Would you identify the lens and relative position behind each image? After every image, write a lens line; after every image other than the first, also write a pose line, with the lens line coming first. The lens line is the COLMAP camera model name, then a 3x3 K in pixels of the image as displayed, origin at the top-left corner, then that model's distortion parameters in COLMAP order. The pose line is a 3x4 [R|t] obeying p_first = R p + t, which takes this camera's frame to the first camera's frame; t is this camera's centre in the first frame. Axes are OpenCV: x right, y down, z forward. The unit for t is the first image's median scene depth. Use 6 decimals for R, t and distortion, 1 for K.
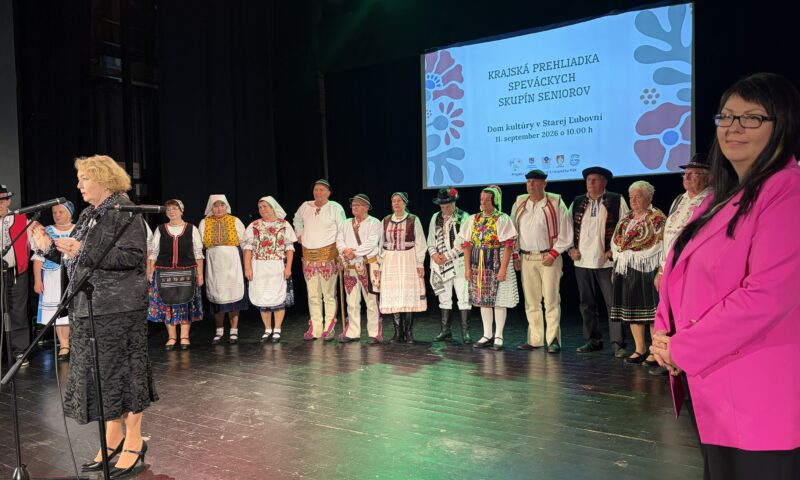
lens RADIAL K [[590.4, 0, 402.5], [0, 590.4, 240.2], [0, 0, 1]] dist [-0.026506, -0.022238]
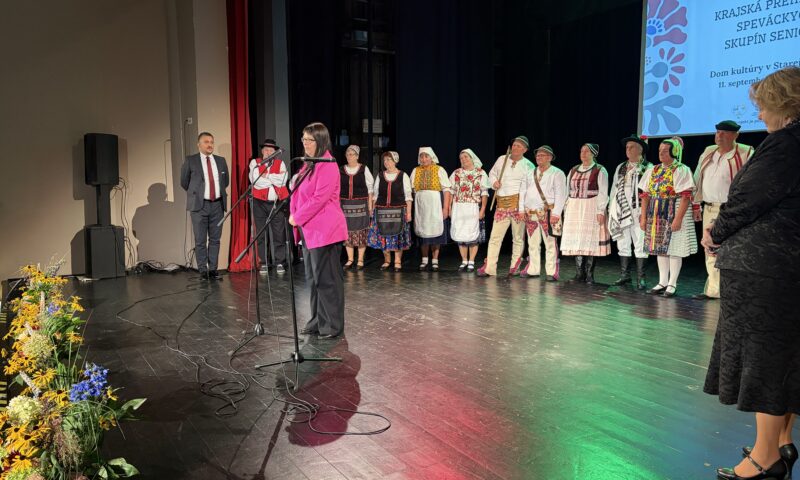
lens RADIAL K [[590.4, 0, 398.2], [0, 590.4, 248.5], [0, 0, 1]] dist [-0.026506, -0.022238]
pose [[0.900683, 0.065827, -0.429462, 0.161598], [-0.020855, 0.993867, 0.108600, -0.001595], [0.433977, -0.088858, 0.896531, -0.121795]]
